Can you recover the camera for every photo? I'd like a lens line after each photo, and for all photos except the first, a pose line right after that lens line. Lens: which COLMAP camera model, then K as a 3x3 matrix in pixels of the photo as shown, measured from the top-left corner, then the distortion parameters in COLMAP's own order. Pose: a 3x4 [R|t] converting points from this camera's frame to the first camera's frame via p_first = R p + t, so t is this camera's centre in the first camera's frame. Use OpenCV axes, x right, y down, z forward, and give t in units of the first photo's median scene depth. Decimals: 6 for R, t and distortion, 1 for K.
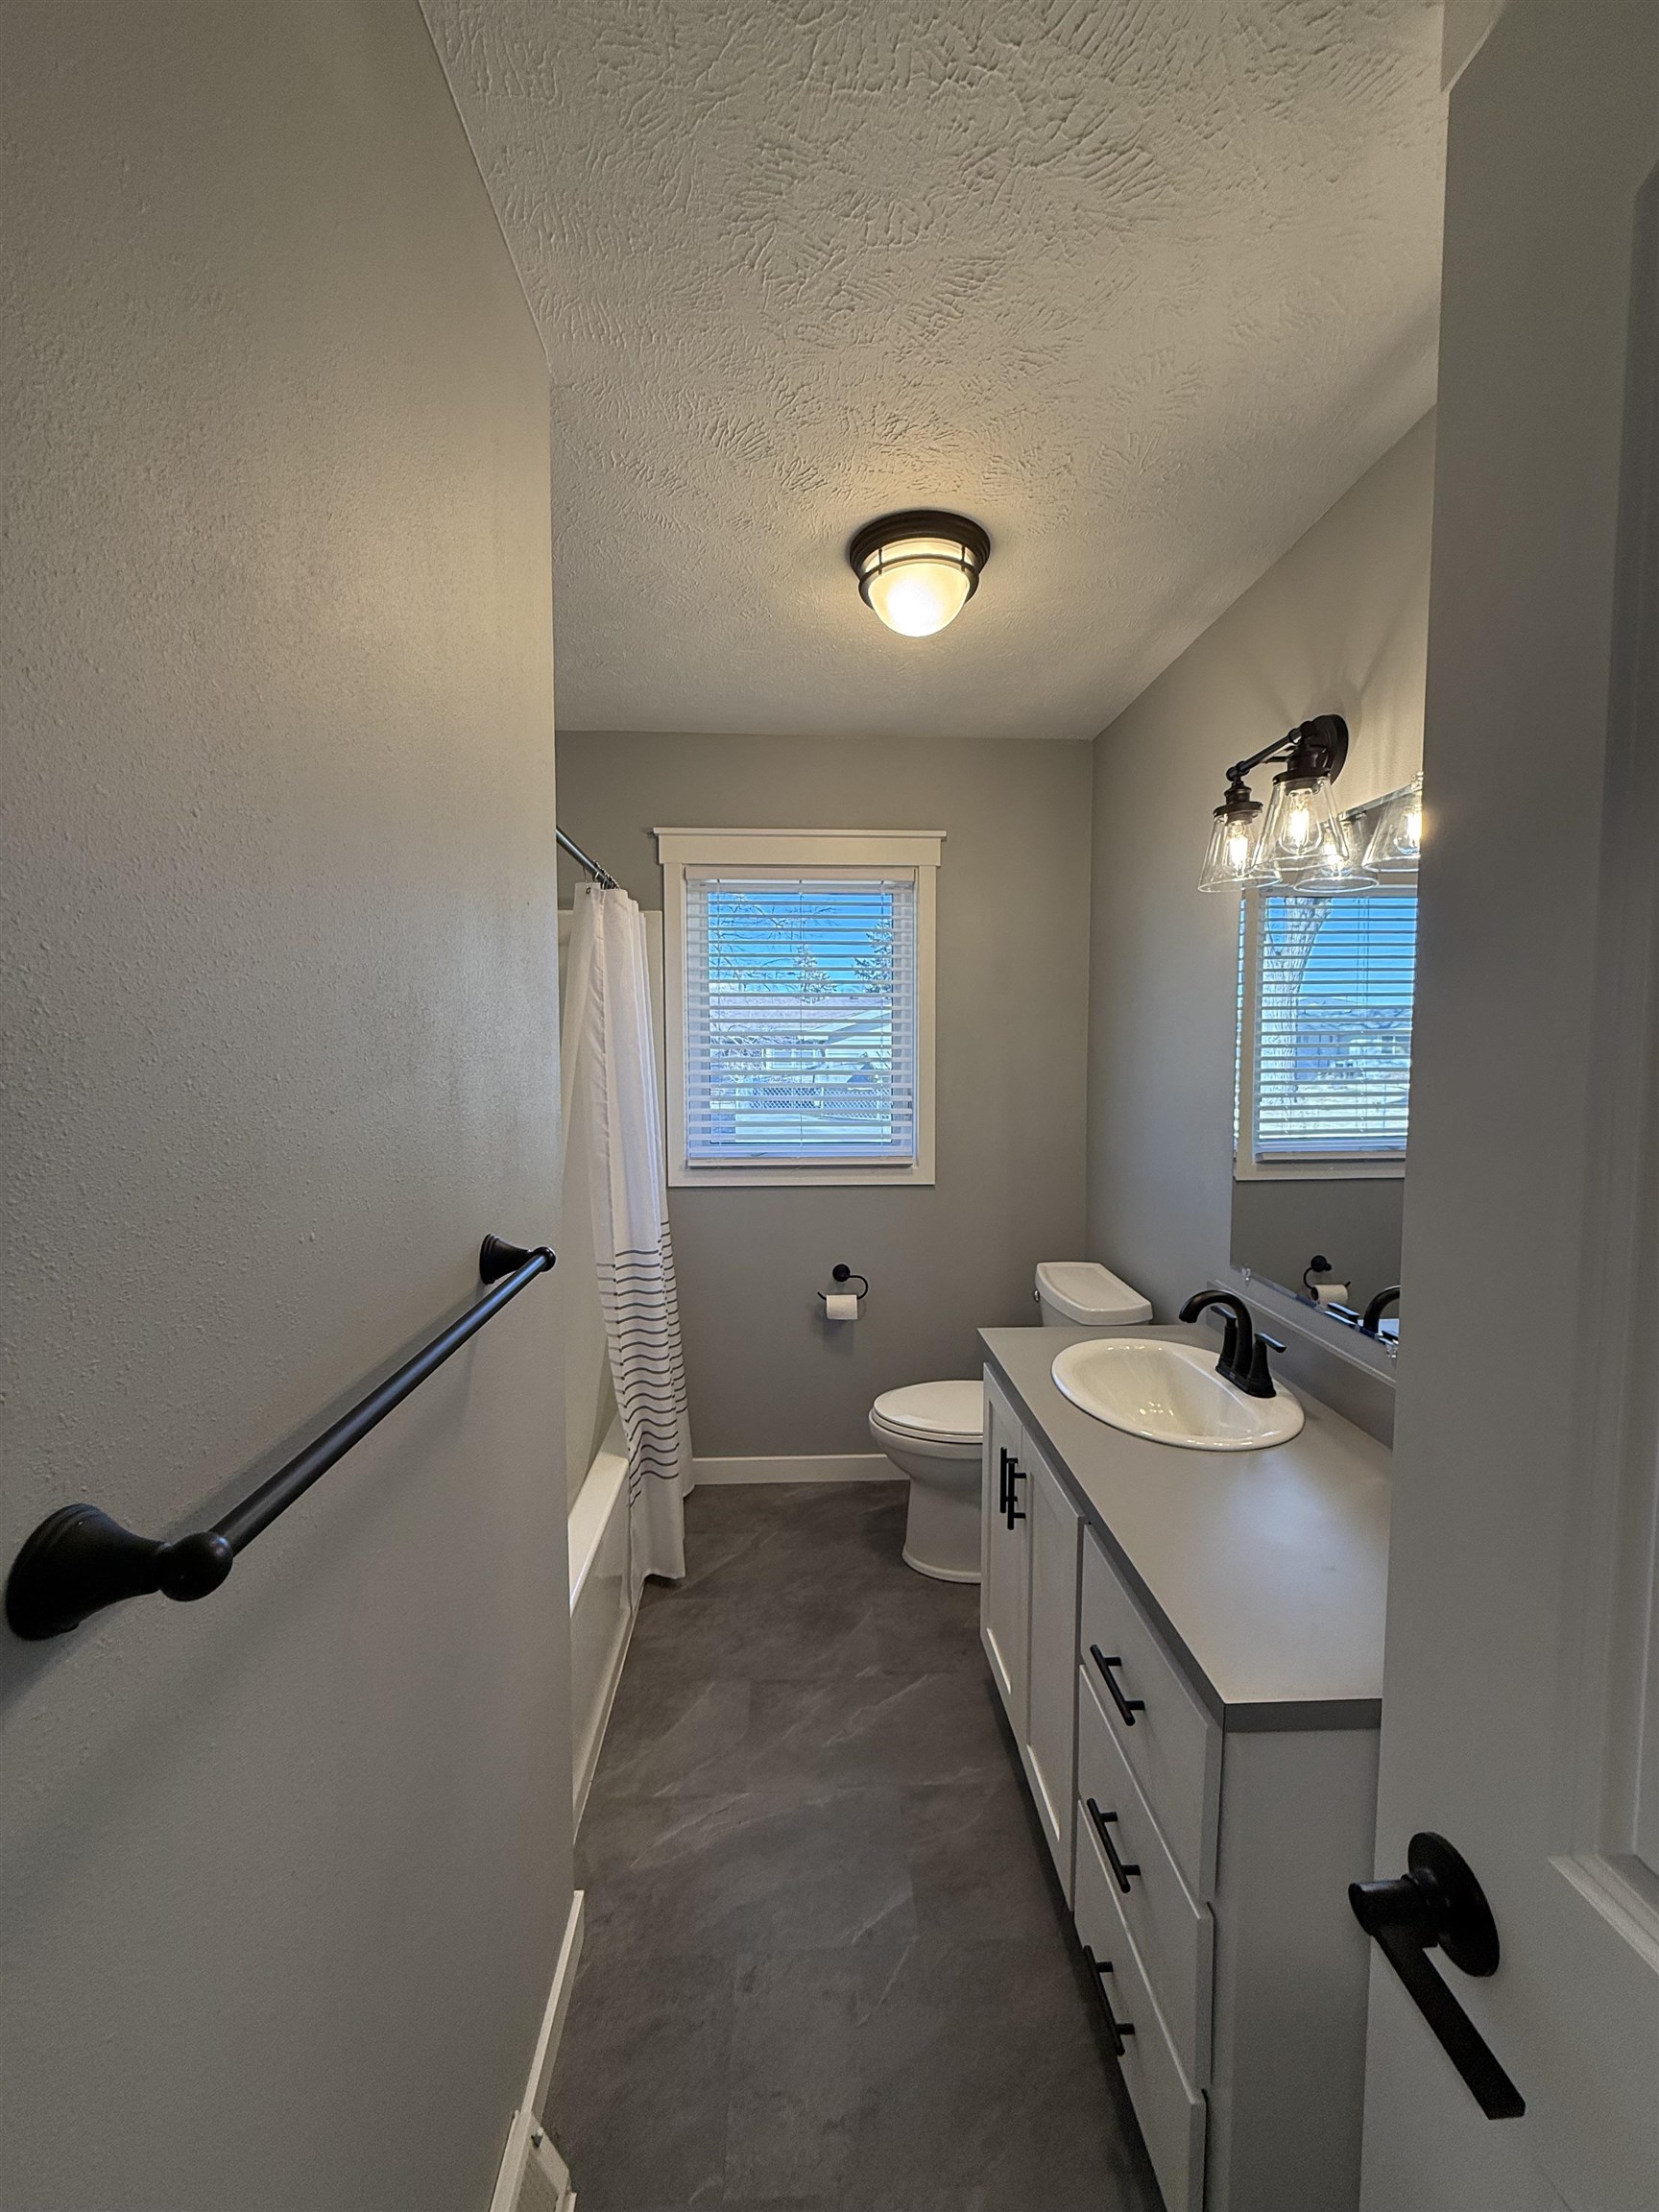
lens RADIAL K [[878.3, 0, 829.6], [0, 878.3, 1104.7], [0, 0, 1]] dist [-0.000127, -0.000040]
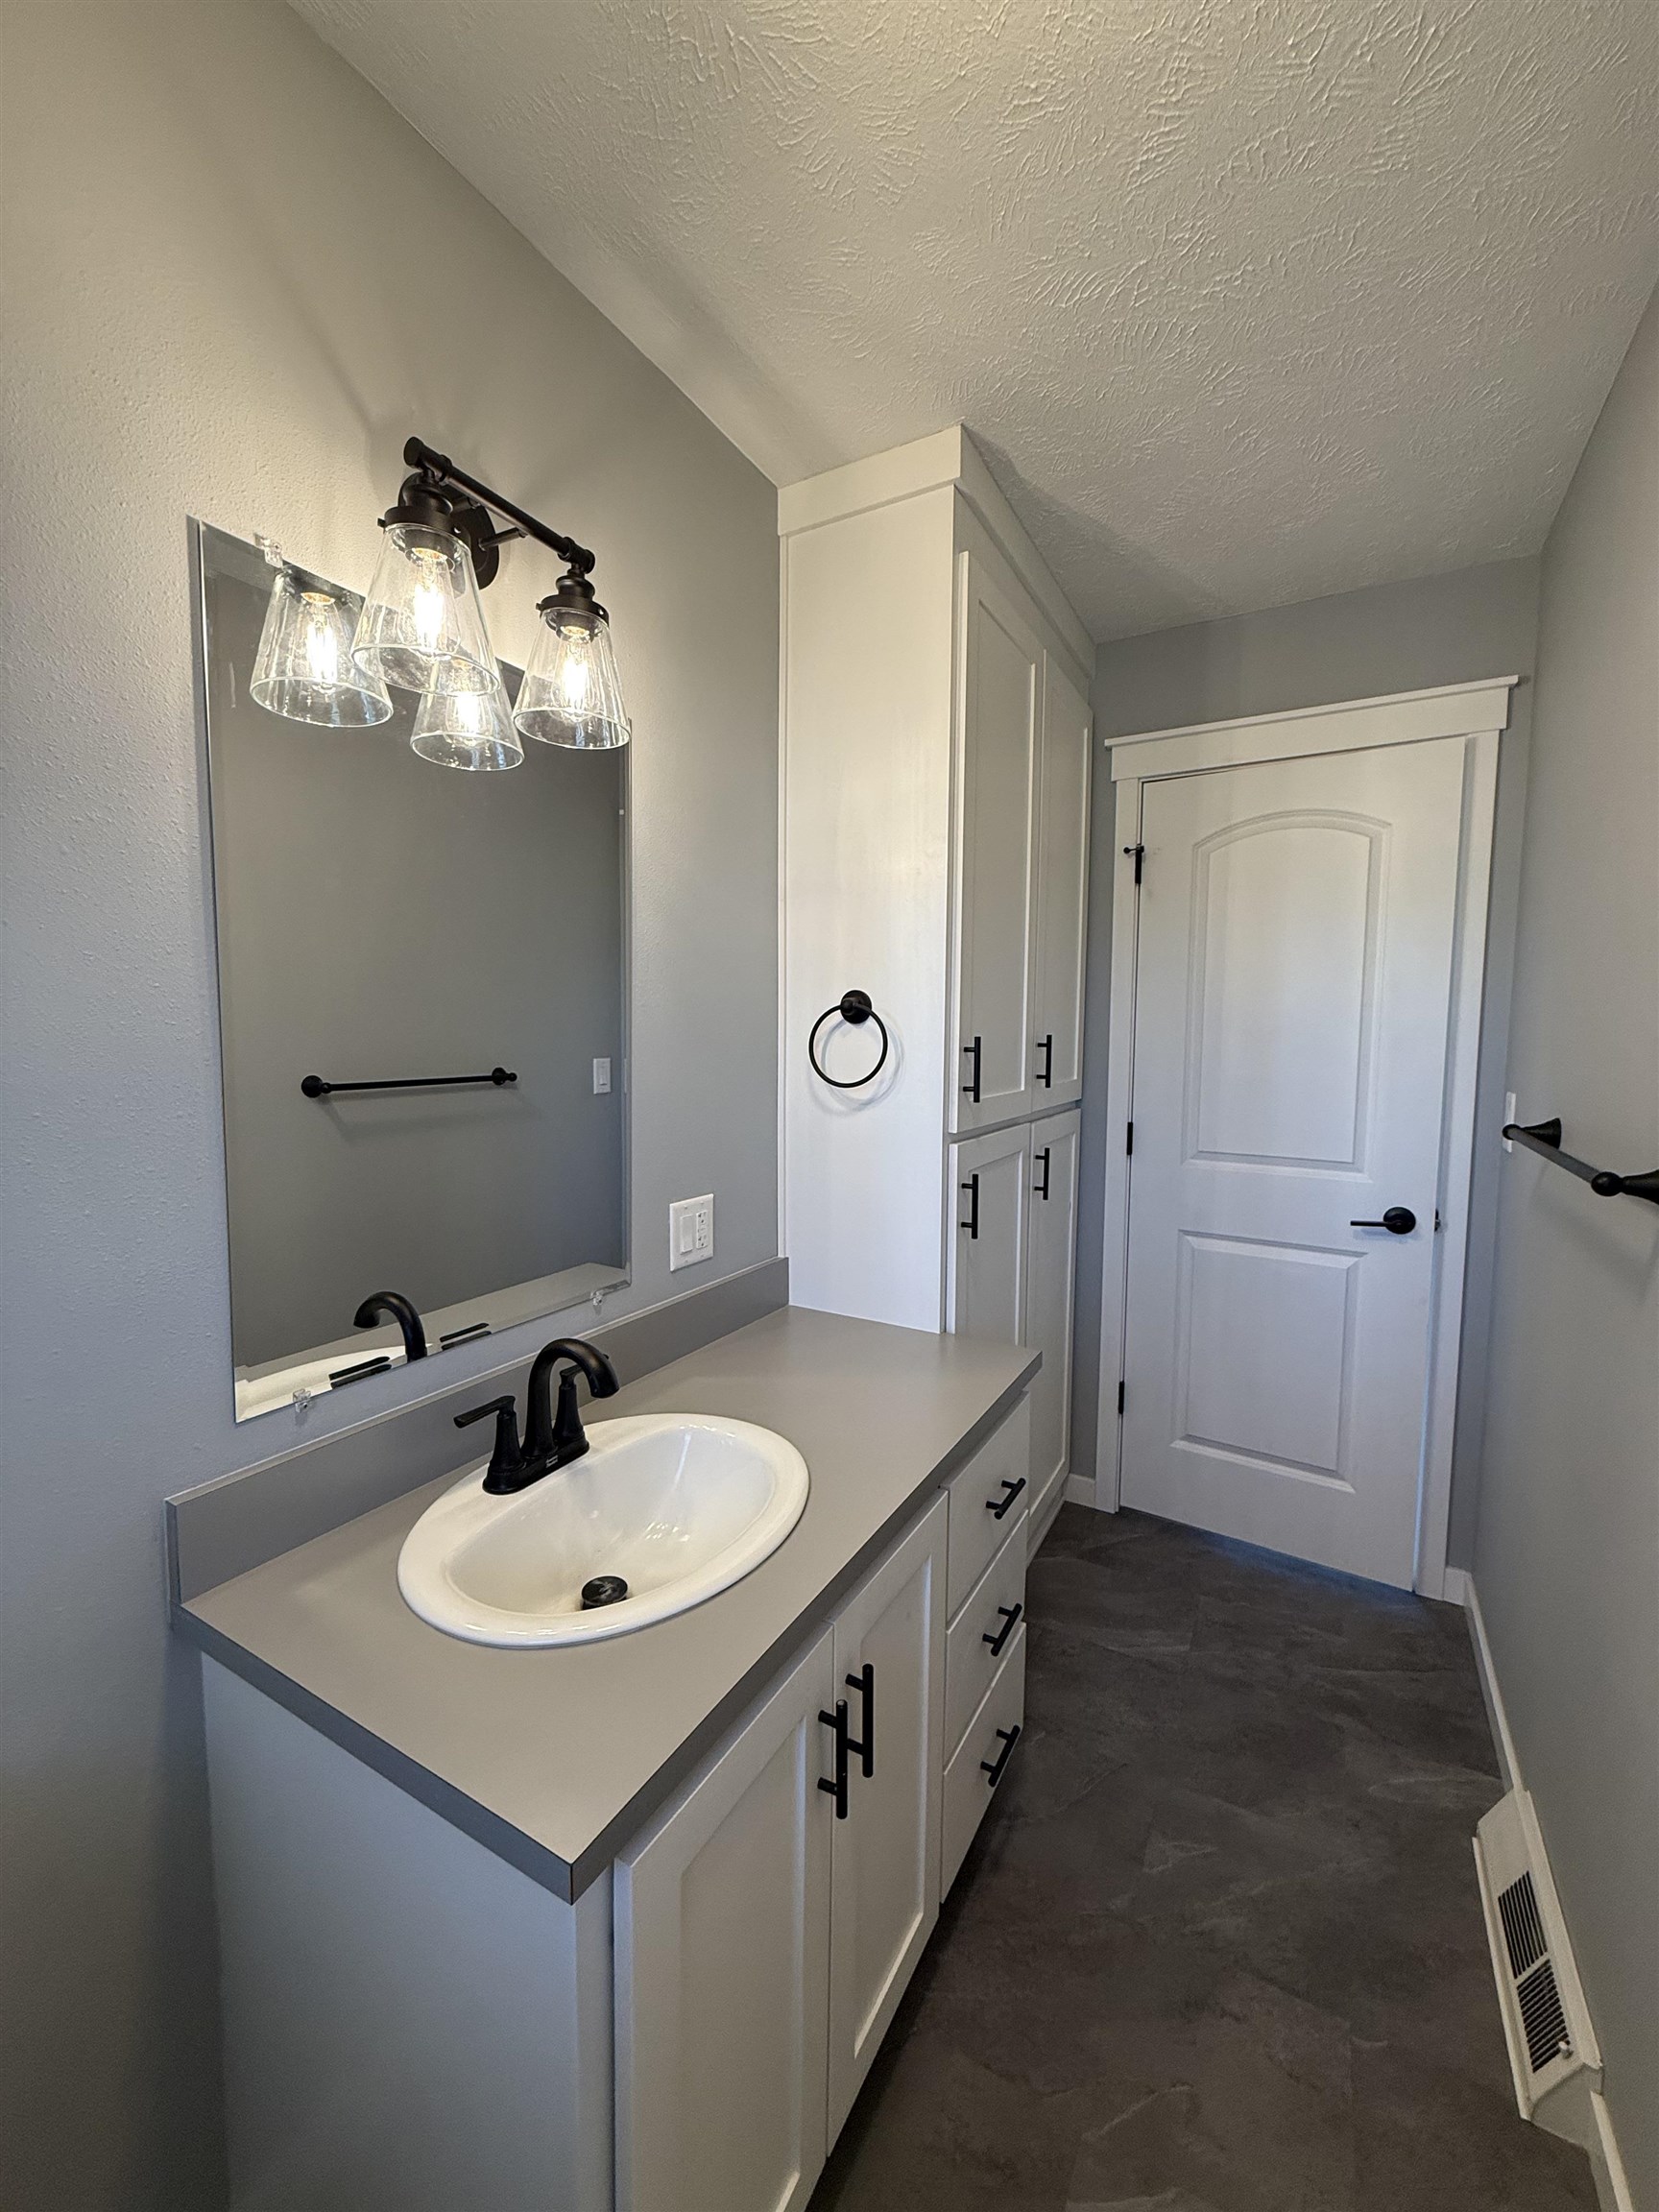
lens RADIAL K [[878.3, 0, 828.3], [0, 878.3, 1103.2], [0, 0, 1]] dist [-0.000127, -0.000040]
pose [[-0.845067, -0.050364, 0.532282, -0.073986], [0.029560, 0.989630, 0.140568, -0.058705], [-0.533842, 0.134524, -0.834815, 1.649211]]
